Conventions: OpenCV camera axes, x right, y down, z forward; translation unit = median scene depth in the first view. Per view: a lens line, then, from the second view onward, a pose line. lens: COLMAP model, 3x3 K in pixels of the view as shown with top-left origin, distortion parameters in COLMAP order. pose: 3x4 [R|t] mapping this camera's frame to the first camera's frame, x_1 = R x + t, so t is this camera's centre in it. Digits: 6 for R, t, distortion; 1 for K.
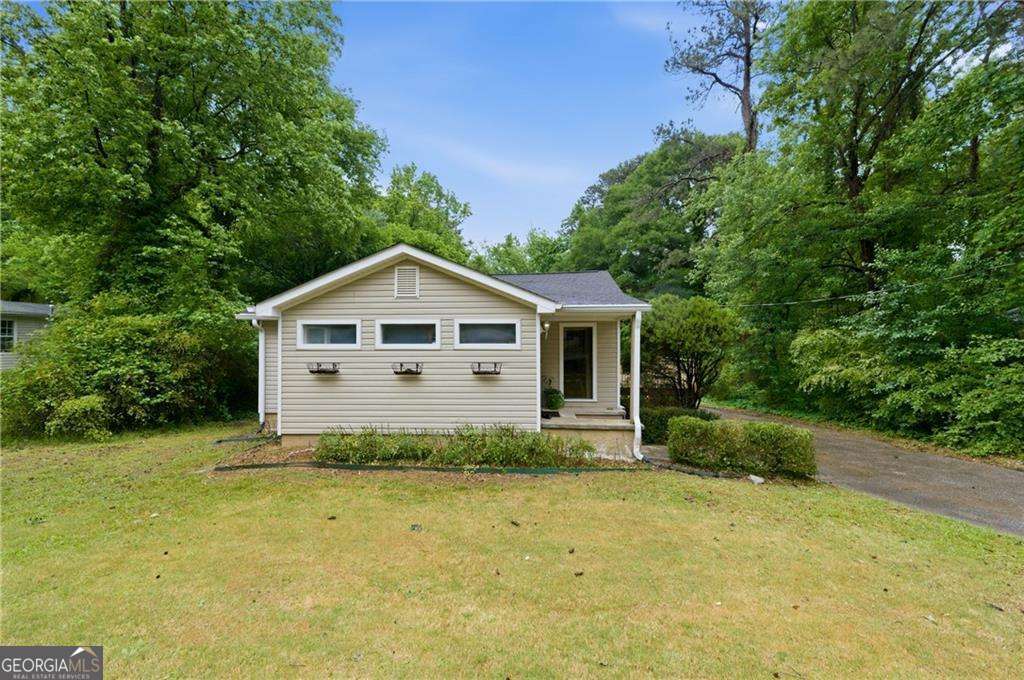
lens RADIAL K [[408.8, 0, 513.5], [0, 408.8, 346.4], [0, 0, 1]] dist [0.000812, -0.000086]
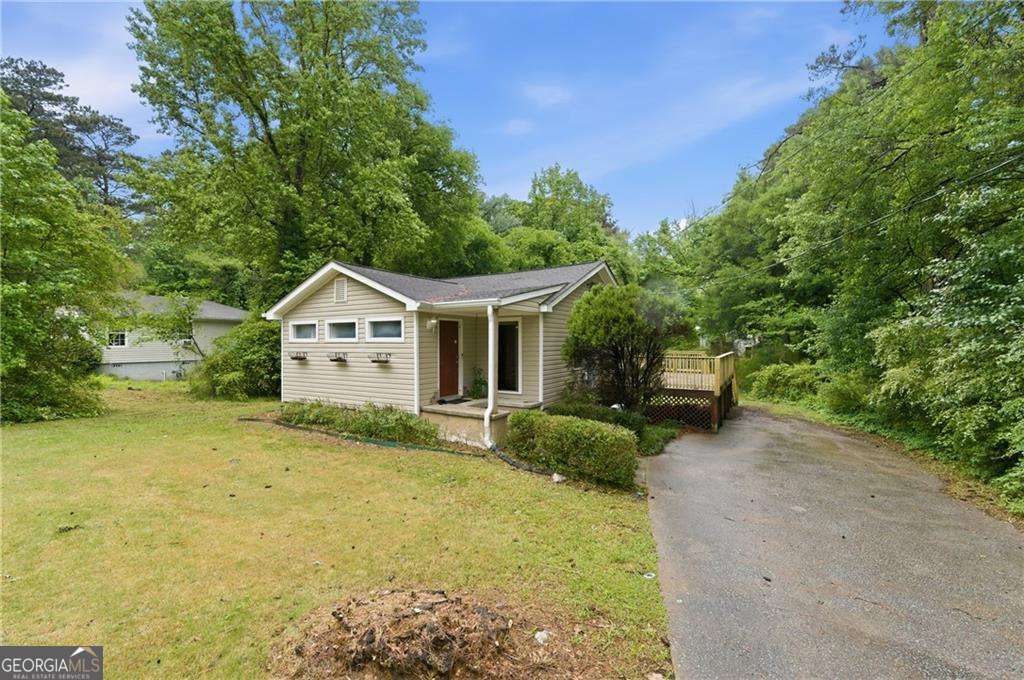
lens RADIAL K [[421.7, 0, 511.2], [0, 421.7, 345.4], [0, 0, 1]] dist [0.000059, -0.000598]
pose [[0.882858, 0.003730, -0.469625, 0.842950], [-0.001210, 0.999983, 0.005667, 0.009230], [0.469638, -0.004435, 0.882848, 0.074659]]
